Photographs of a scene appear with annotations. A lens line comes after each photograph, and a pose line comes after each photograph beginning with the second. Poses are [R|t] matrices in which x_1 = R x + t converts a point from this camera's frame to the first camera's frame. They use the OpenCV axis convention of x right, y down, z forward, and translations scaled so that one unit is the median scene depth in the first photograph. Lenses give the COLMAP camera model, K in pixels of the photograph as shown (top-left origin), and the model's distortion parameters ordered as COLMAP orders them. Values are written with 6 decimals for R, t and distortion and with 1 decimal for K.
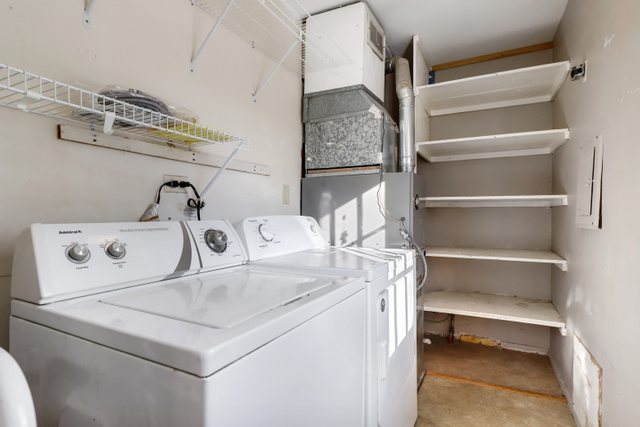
lens RADIAL K [[323.7, 0, 319.9], [0, 323.7, 215.3], [0, 0, 1]] dist [-0.002687, -0.000175]
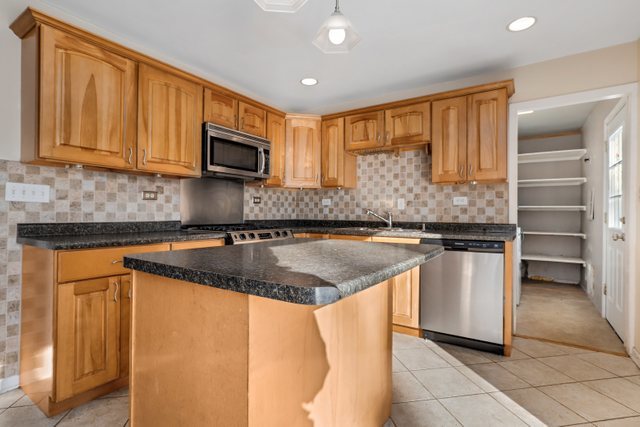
lens RADIAL K [[316.9, 0, 316.9], [0, 316.9, 213.2], [0, 0, 1]] dist [-0.006523, 0.000647]
pose [[0.992582, 0.006712, -0.121395, -0.776435], [-0.007258, 0.999965, -0.004055, 0.012501], [0.121363, 0.004906, 0.992596, -1.312943]]
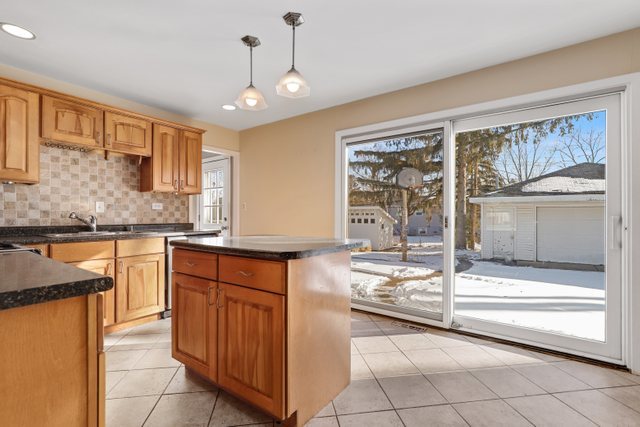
lens RADIAL K [[293.2, 0, 322.3], [0, 293.2, 213.6], [0, 0, 1]] dist [-0.021618, 0.007353]
pose [[0.150080, 0.007045, 0.988649, -1.722904], [0.003885, 0.999963, -0.007716, 0.005401], [-0.988666, 0.004999, 0.150047, -1.012553]]
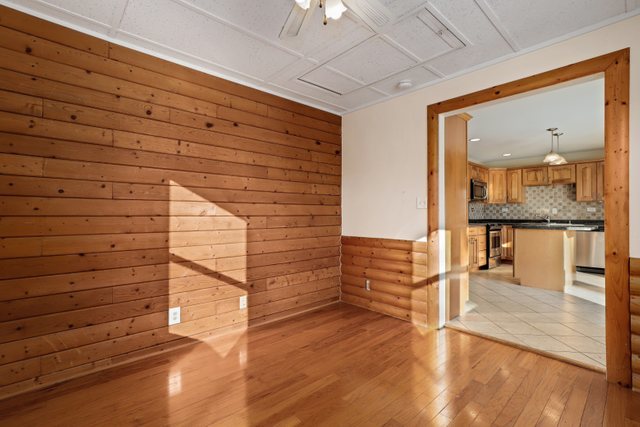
lens RADIAL K [[293.2, 0, 315.7], [0, 293.2, 213.5], [0, 0, 1]] dist [-0.021618, 0.007353]
pose [[0.932988, -0.000294, -0.359907, -1.676927], [-0.004758, 0.999902, -0.013151, 0.030703], [0.359876, 0.013982, 0.932895, -3.146289]]
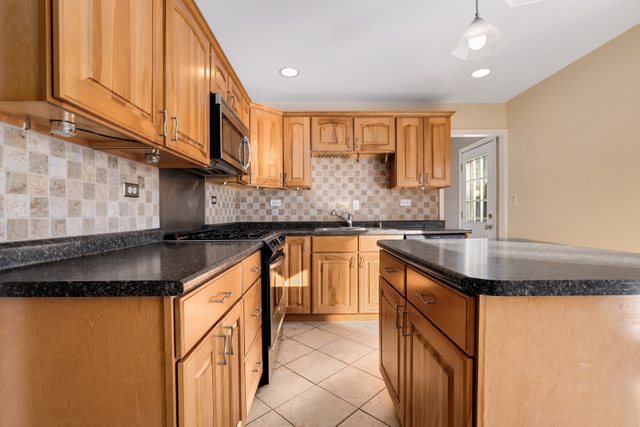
lens RADIAL K [[293.2, 0, 318.7], [0, 293.2, 218.3], [0, 0, 1]] dist [-0.021618, 0.007353]
pose [[0.886259, -0.013991, 0.462979, -1.429380], [0.010083, 0.999890, 0.010914, 0.010063], [-0.463081, -0.005005, 0.886302, -1.048428]]
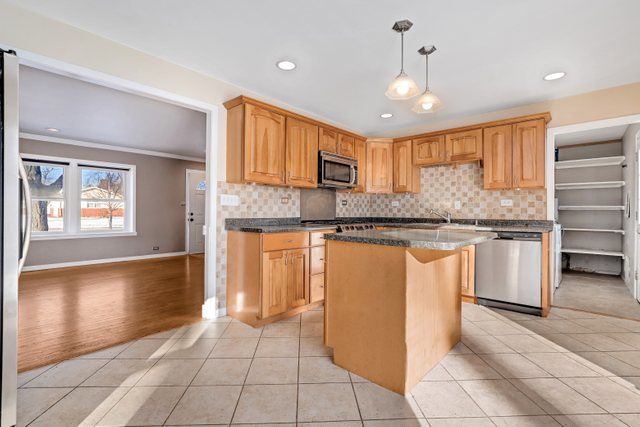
lens RADIAL K [[293.2, 0, 314.7], [0, 293.2, 211.9], [0, 0, 1]] dist [-0.021618, 0.007353]
pose [[0.963012, 0.005669, -0.269400, -0.922162], [-0.007229, 0.999962, -0.004799, 0.016396], [0.269363, 0.006569, 0.963016, -1.733775]]
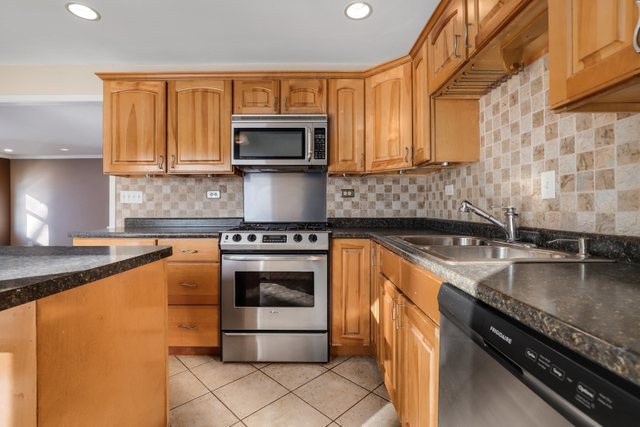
lens RADIAL K [[293.2, 0, 317.4], [0, 293.2, 208.0], [0, 0, 1]] dist [-0.021618, 0.007353]
pose [[0.455815, -0.002238, -0.890072, -0.285631], [-0.000519, 0.999996, -0.002780, 0.005726], [0.890075, 0.001729, 0.455812, -0.437197]]
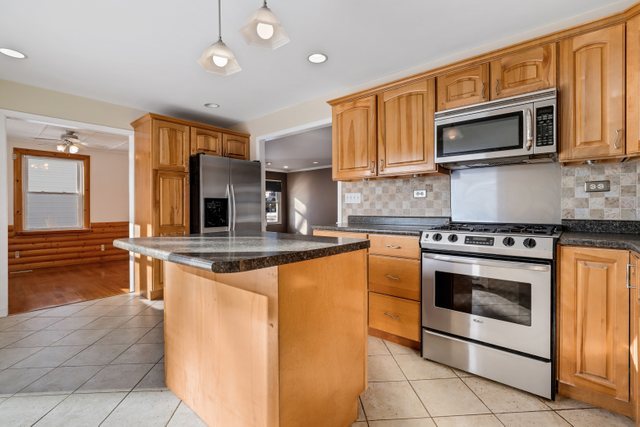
lens RADIAL K [[300.5, 0, 320.3], [0, 300.5, 209.0], [0, 0, 1]] dist [-0.010986, 0.002150]
pose [[-0.238793, 0.004107, -0.971062, -0.229836], [0.000882, 0.999992, 0.004013, 0.005765], [0.971070, 0.000101, -0.238795, -0.377270]]
